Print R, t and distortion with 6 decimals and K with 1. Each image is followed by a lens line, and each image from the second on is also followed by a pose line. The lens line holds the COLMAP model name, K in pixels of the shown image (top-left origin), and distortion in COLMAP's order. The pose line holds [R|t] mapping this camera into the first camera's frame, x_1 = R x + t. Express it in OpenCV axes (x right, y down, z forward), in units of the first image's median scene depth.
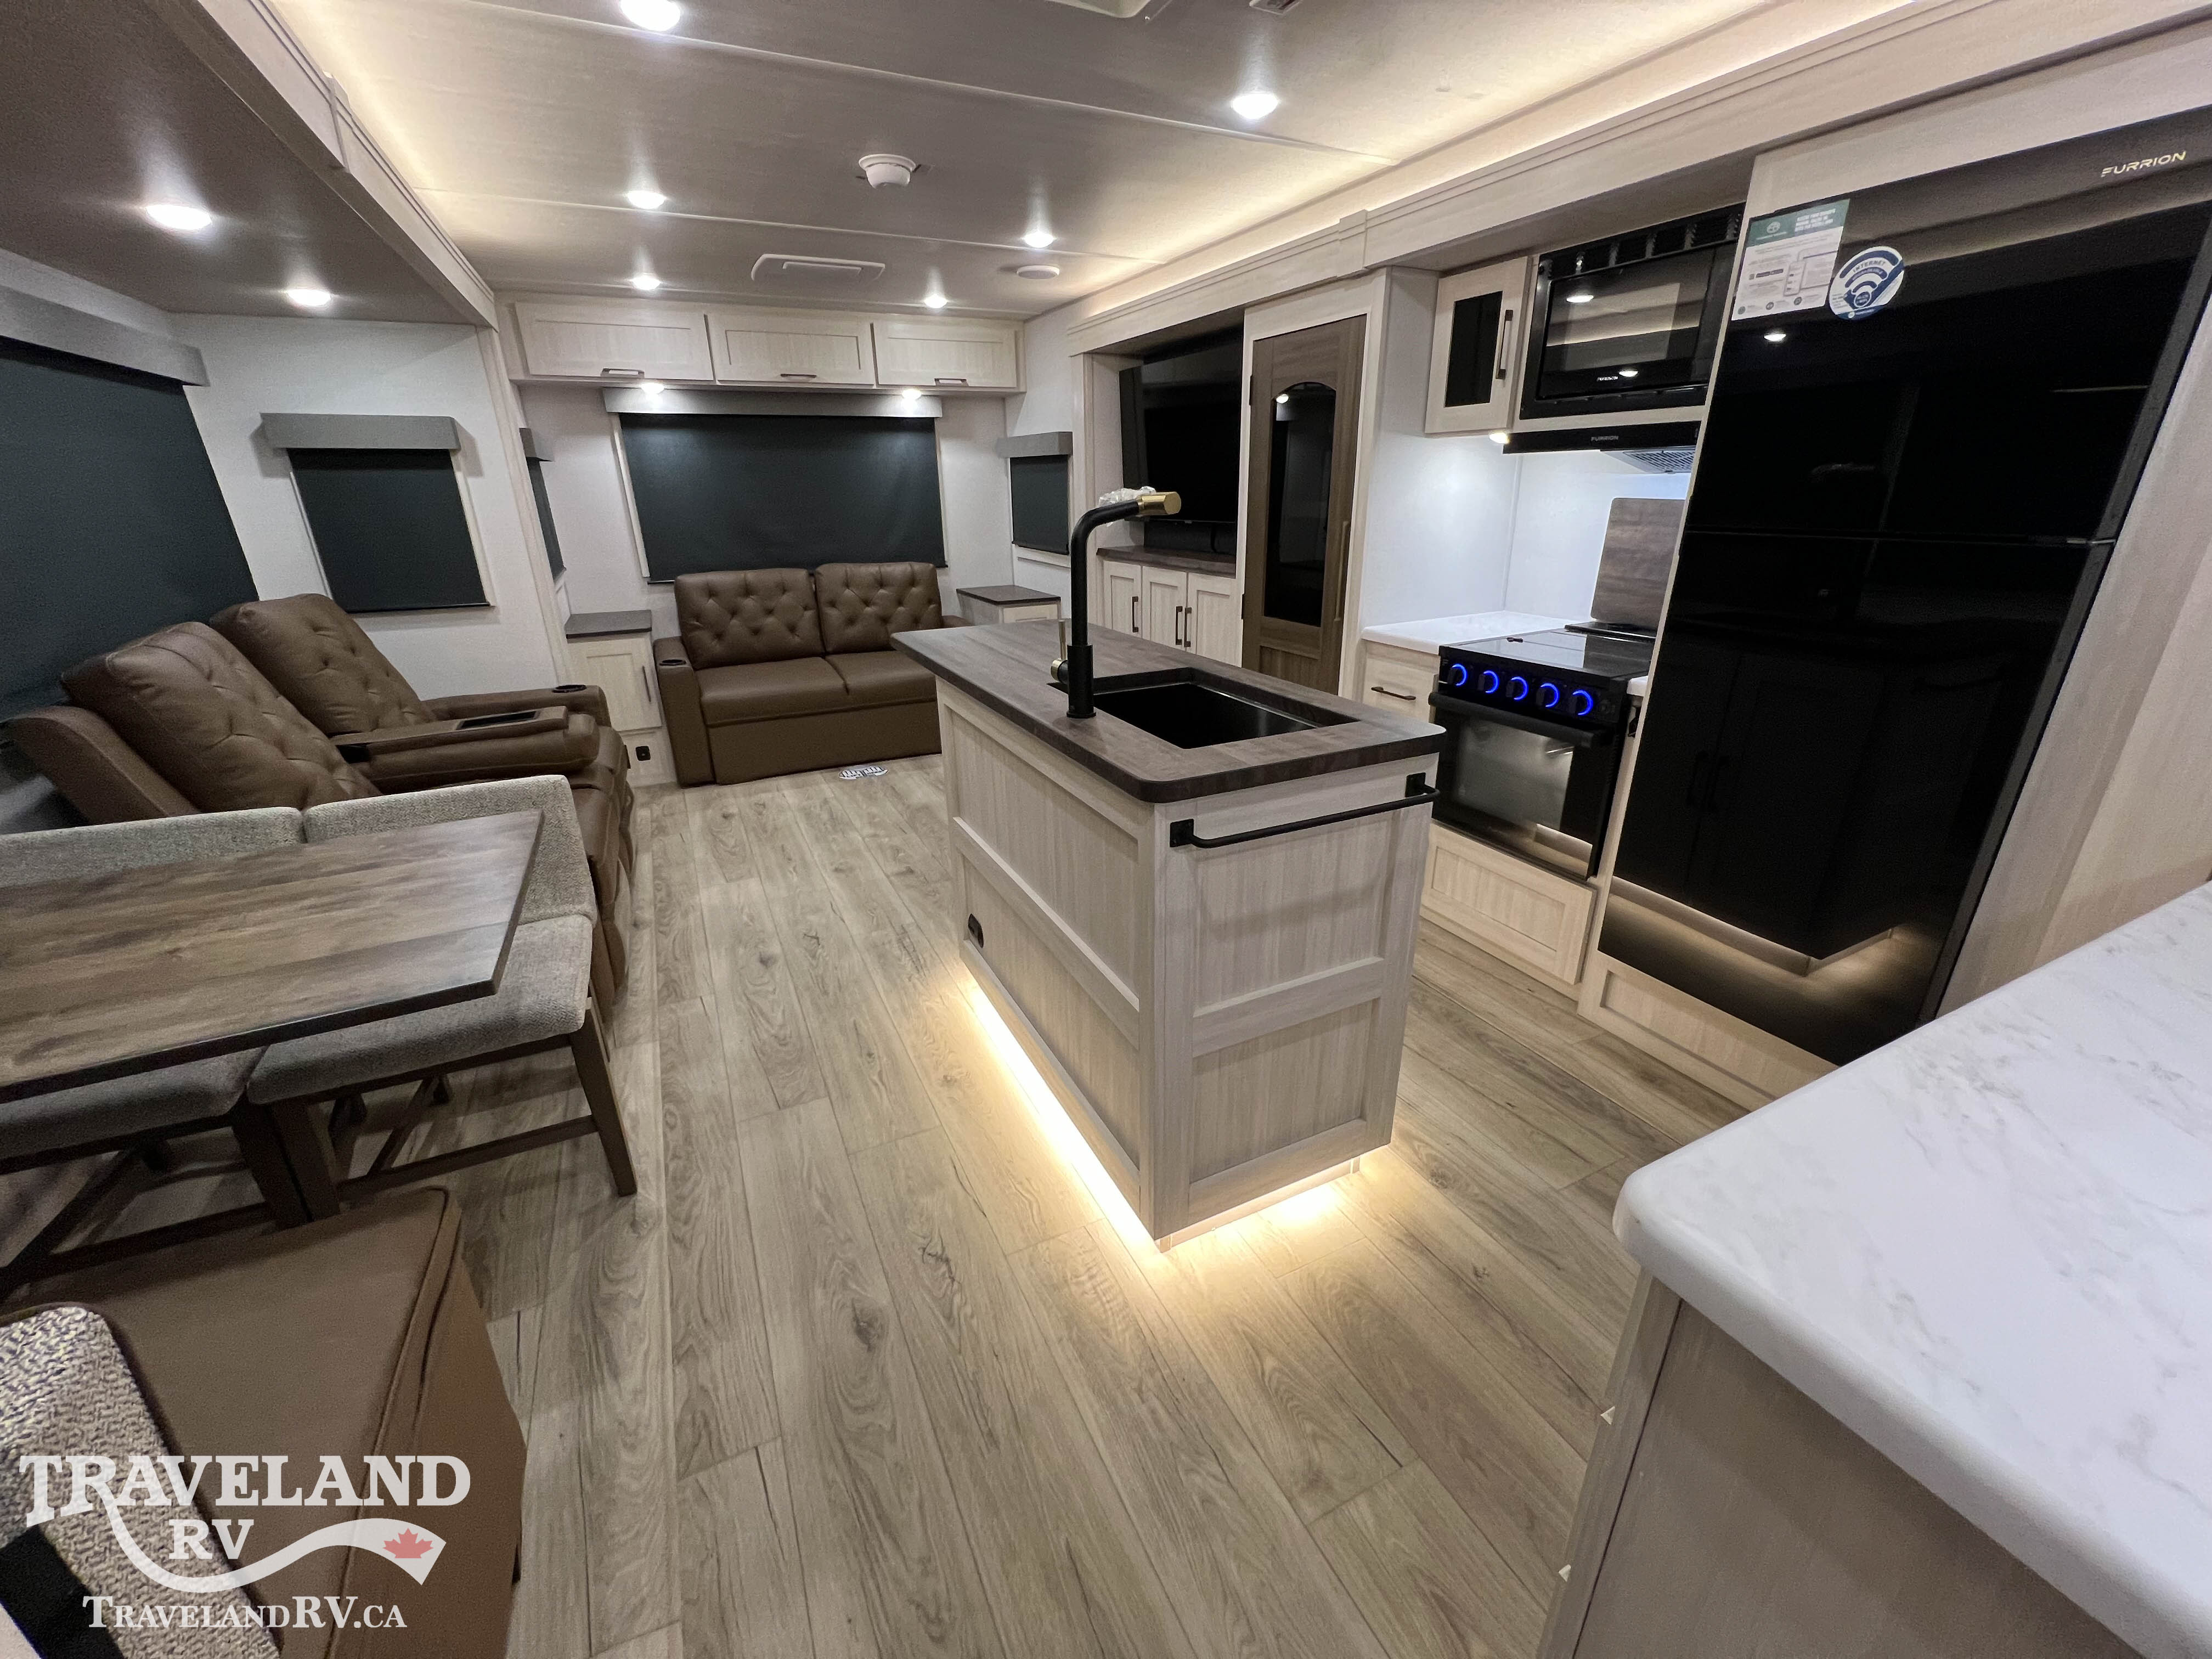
lens RADIAL K [[885.9, 0, 1100.4], [0, 885.9, 825.0], [0, 0, 1]] dist [-0.001069, 0.000412]
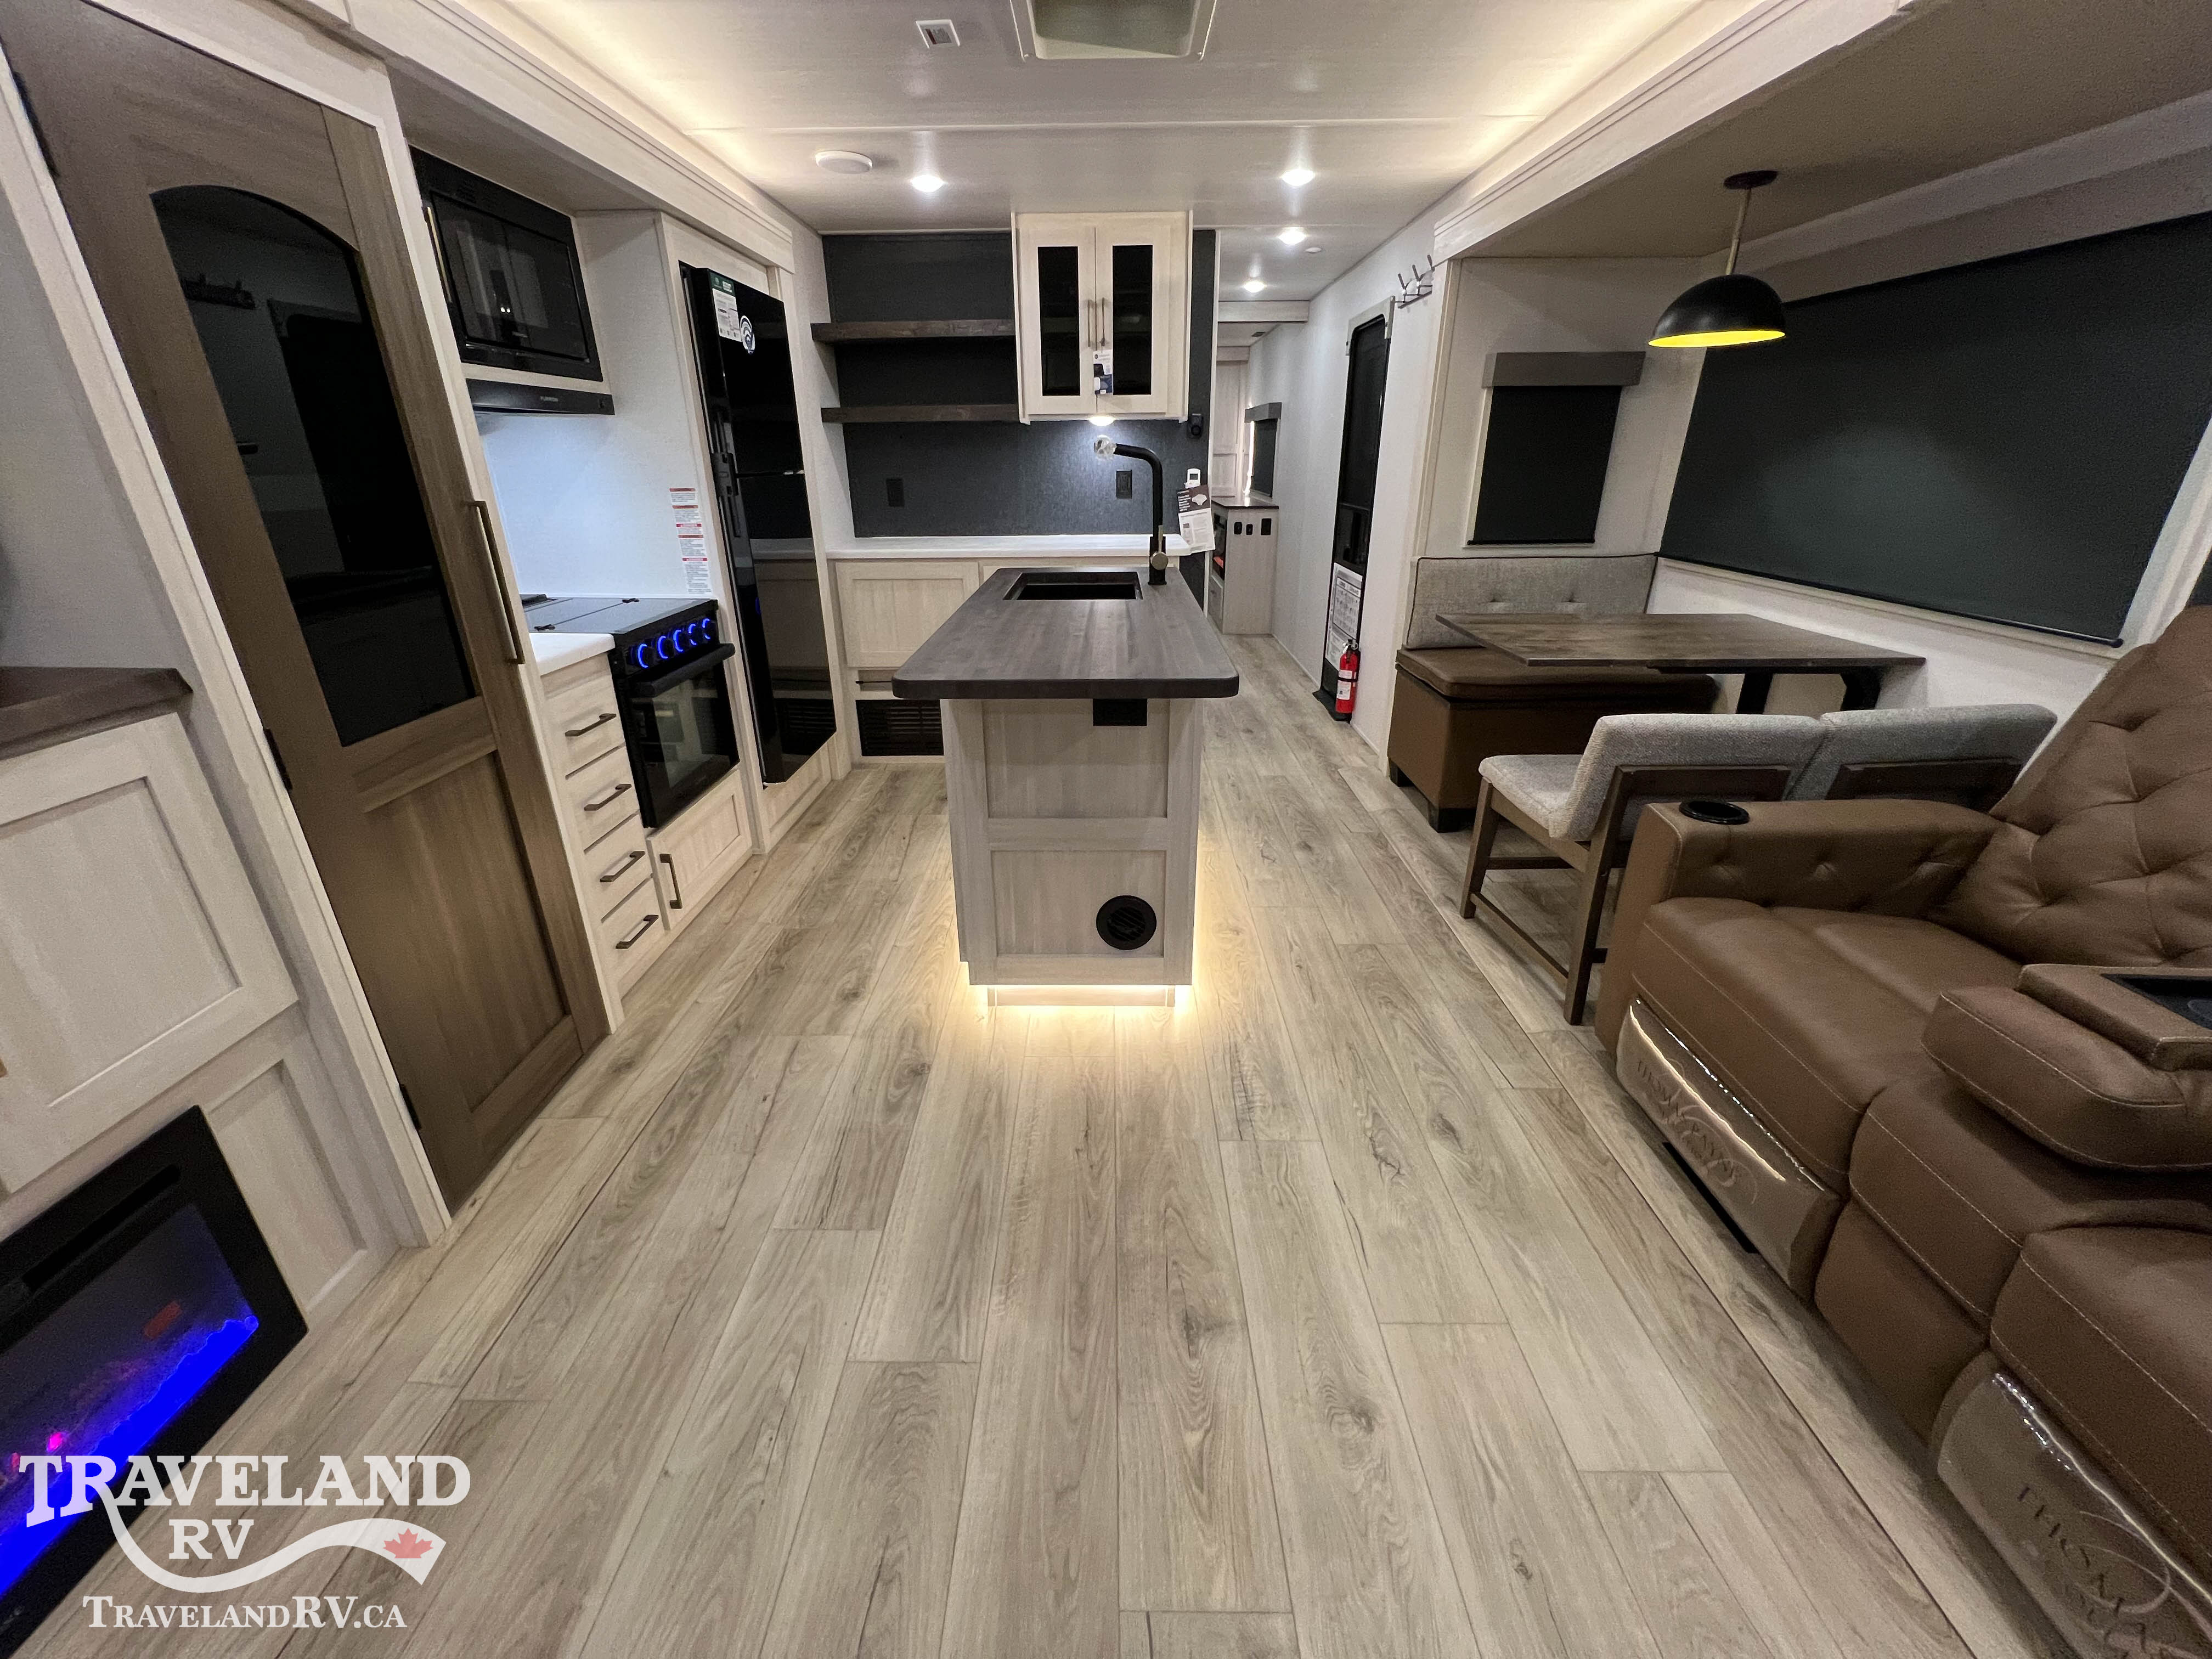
lens RADIAL K [[885.9, 0, 1100.3], [0, 885.9, 824.3], [0, 0, 1]] dist [-0.001069, 0.000412]
pose [[-0.893885, -0.151752, 0.421830, -0.329290], [0.182069, 0.736972, 0.650941, -0.426295], [-0.409659, 0.658668, -0.631138, 1.162503]]
